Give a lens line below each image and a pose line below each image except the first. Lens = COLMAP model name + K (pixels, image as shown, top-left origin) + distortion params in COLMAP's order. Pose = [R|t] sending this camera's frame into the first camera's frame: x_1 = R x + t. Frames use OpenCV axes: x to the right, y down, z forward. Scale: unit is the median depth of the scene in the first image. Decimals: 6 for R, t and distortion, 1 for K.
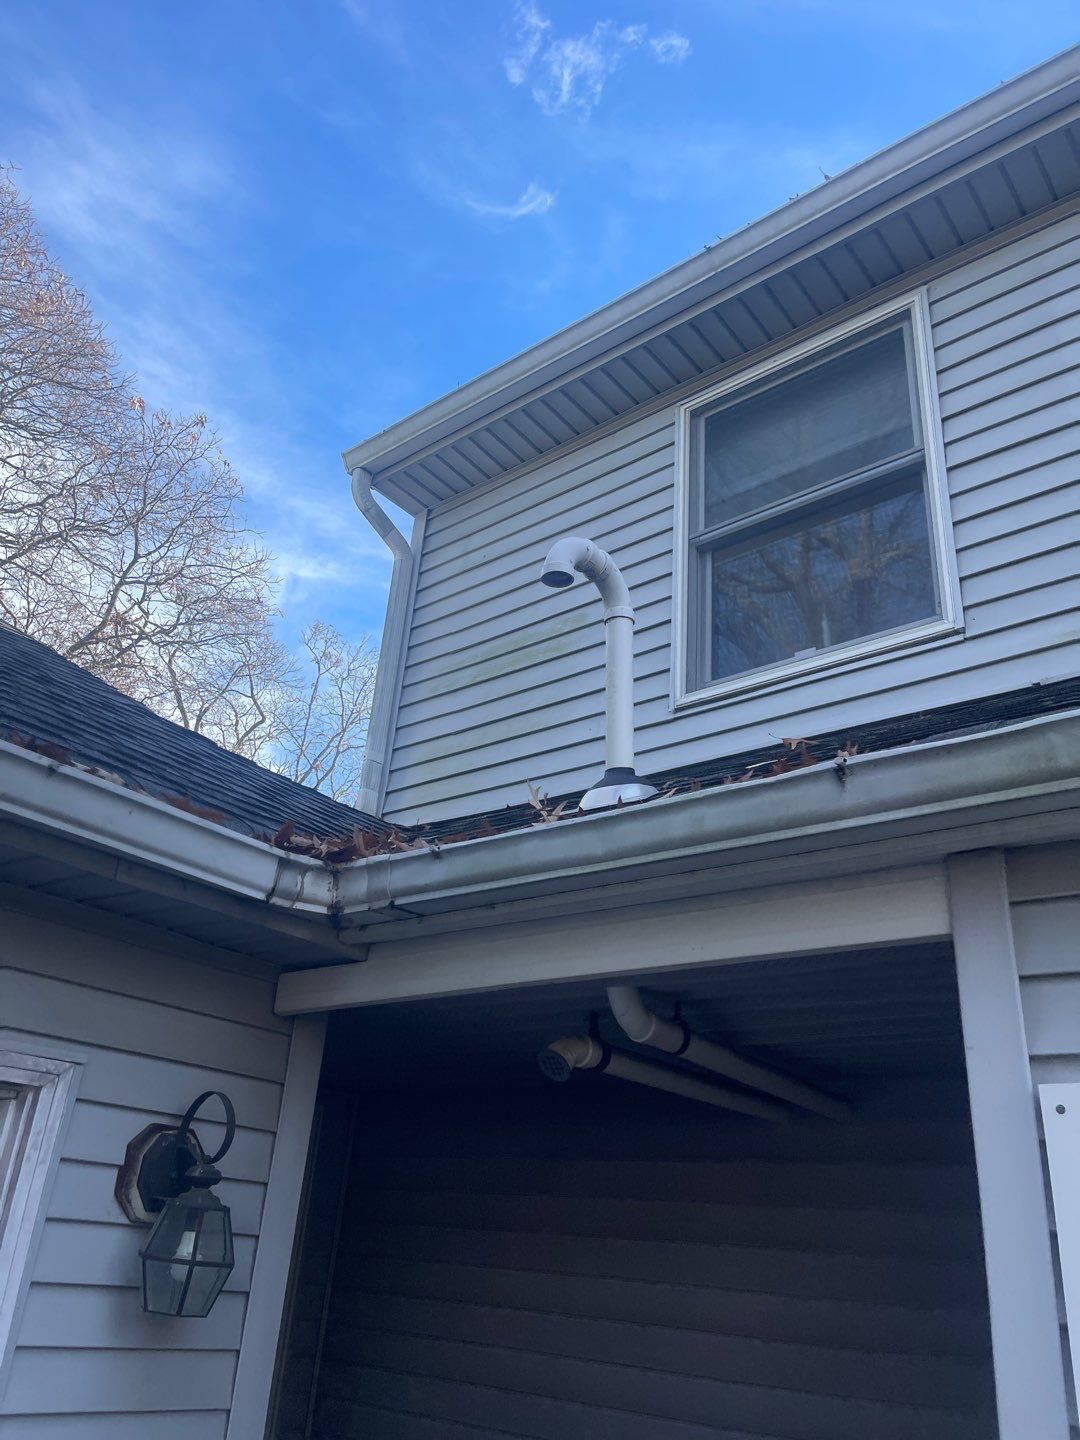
lens RADIAL K [[1074.2, 0, 522.1], [0, 1074.2, 739.2], [0, 0, 1]] dist [0.043156, -0.003836]
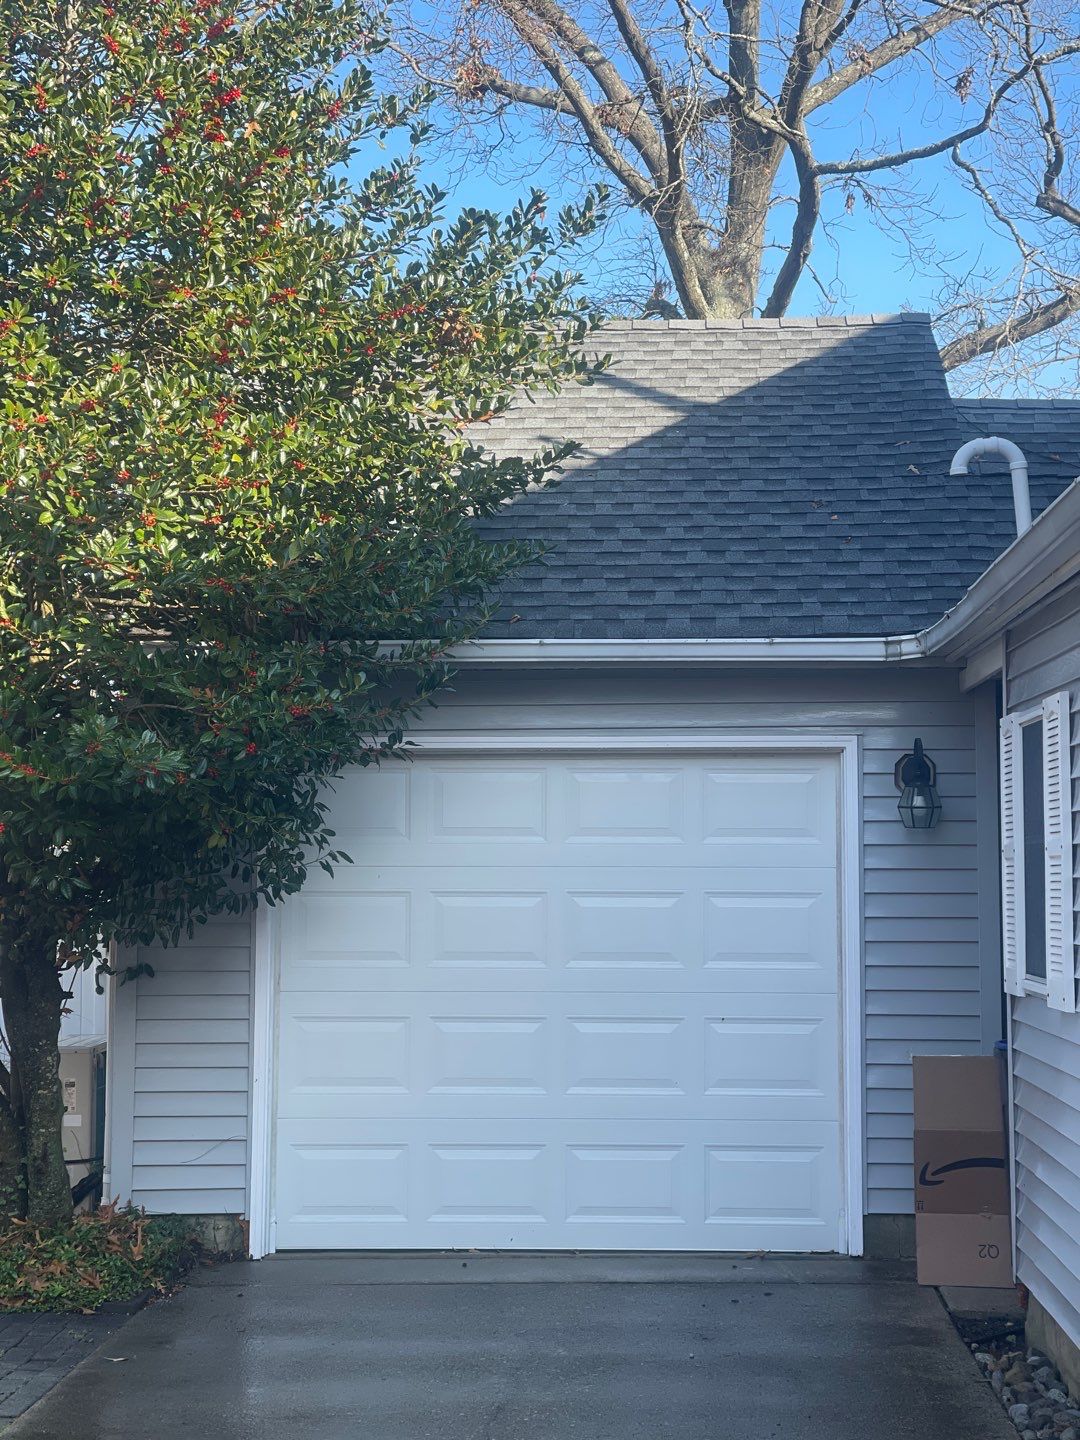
lens RADIAL K [[2615.0, 0, 540.0], [0, 2615.0, 720.0], [0, 0, 1]] dist [0.244268, 0.067289]
pose [[0.593658, -0.124083, -0.795093, 3.141786], [0.390075, 0.908573, 0.149457, -0.714645], [0.703855, -0.398872, 0.587784, -2.365790]]
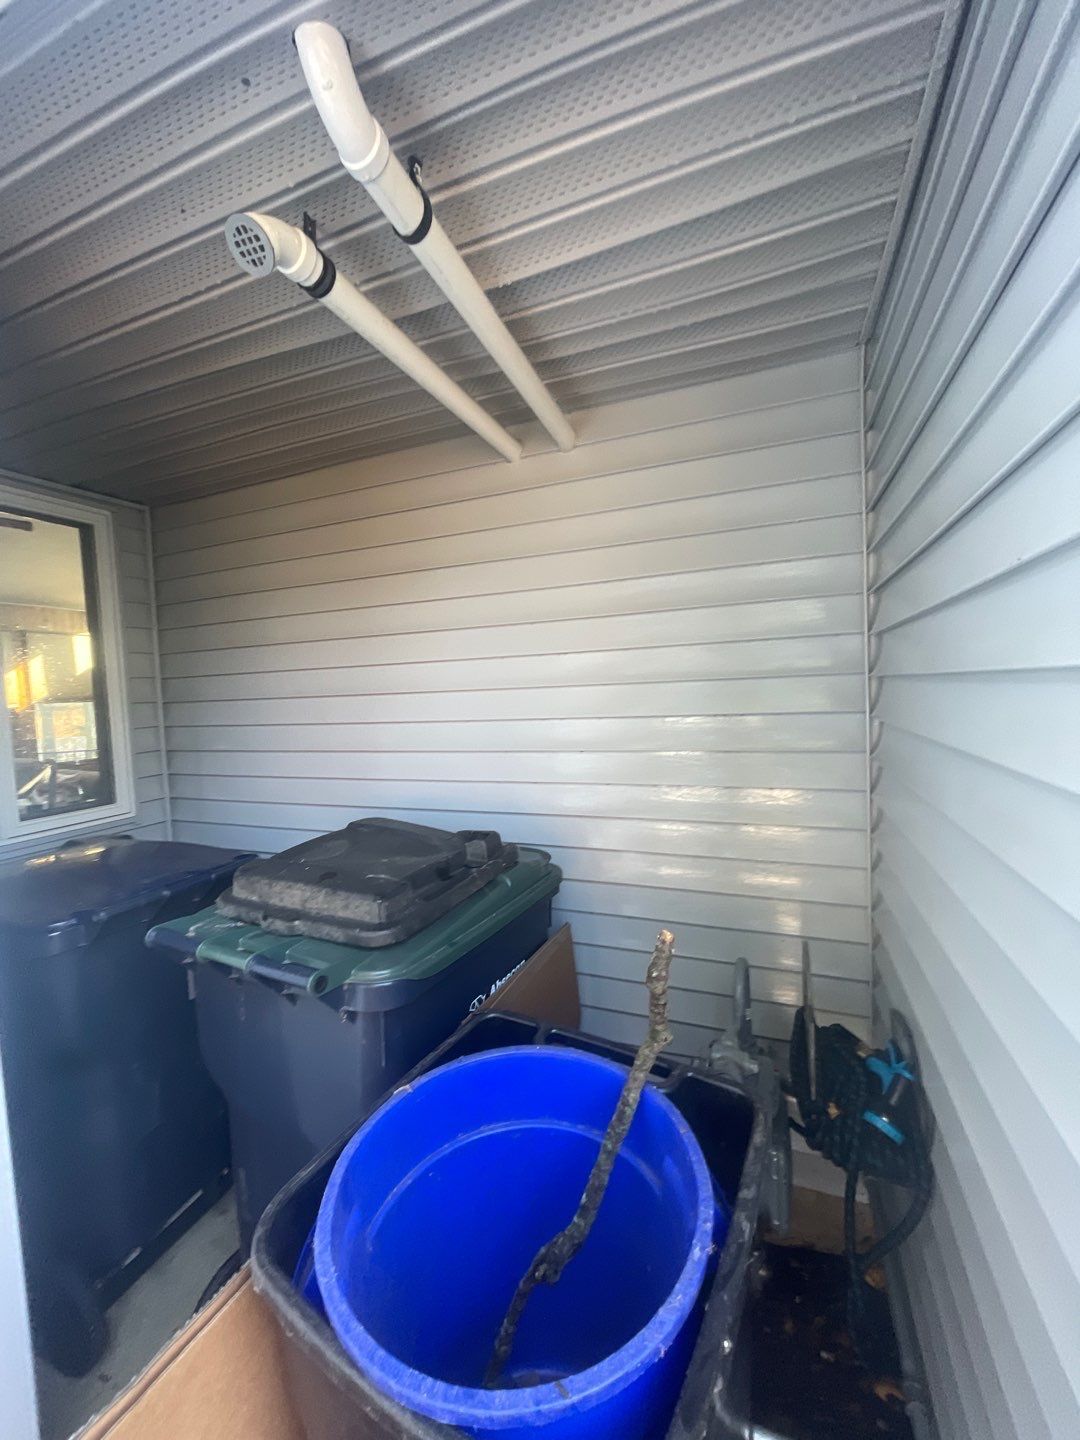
lens RADIAL K [[578.0, 0, 538.2], [0, 578.0, 715.3], [0, 0, 1]] dist [0.000918, 0.000381]
pose [[0.948245, -0.132146, 0.288738, 0.058076], [-0.023588, 0.877469, 0.479054, 0.376362], [-0.316664, -0.461071, 0.828938, 0.446879]]
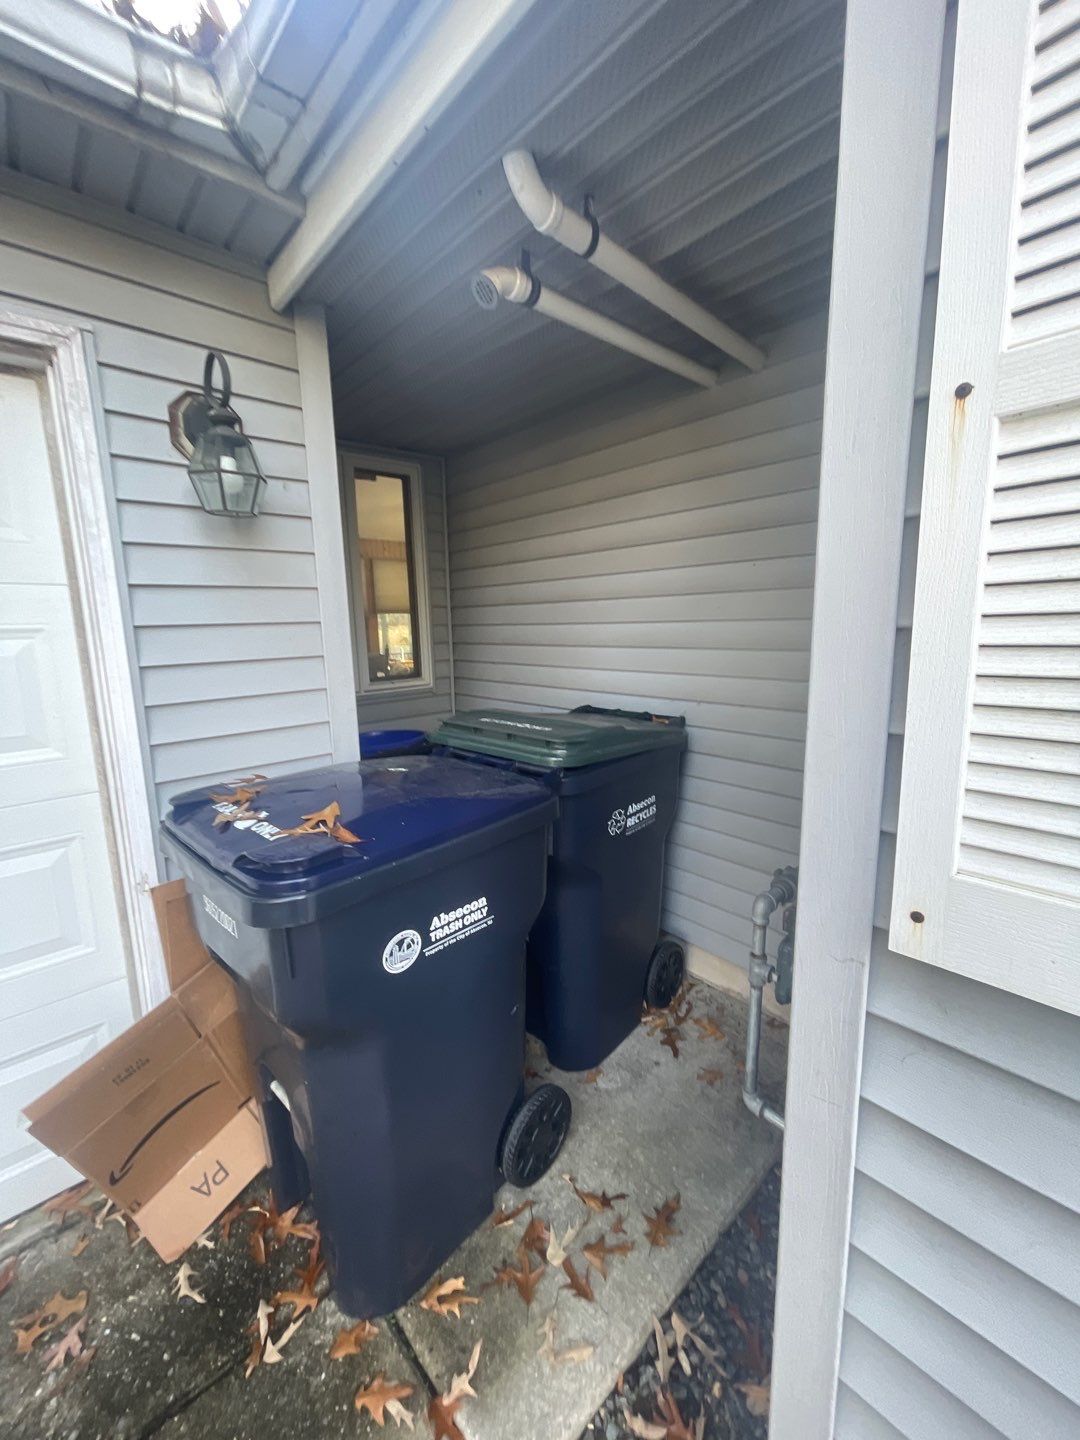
lens RADIAL K [[573.5, 0, 537.2], [0, 573.5, 718.1], [0, 0, 1]] dist [-0.003554, -0.000073]
pose [[0.984061, -0.074934, -0.161271, 0.144245], [0.154154, 0.811578, 0.563540, 0.324891], [0.088655, -0.579418, 0.810194, 0.238149]]
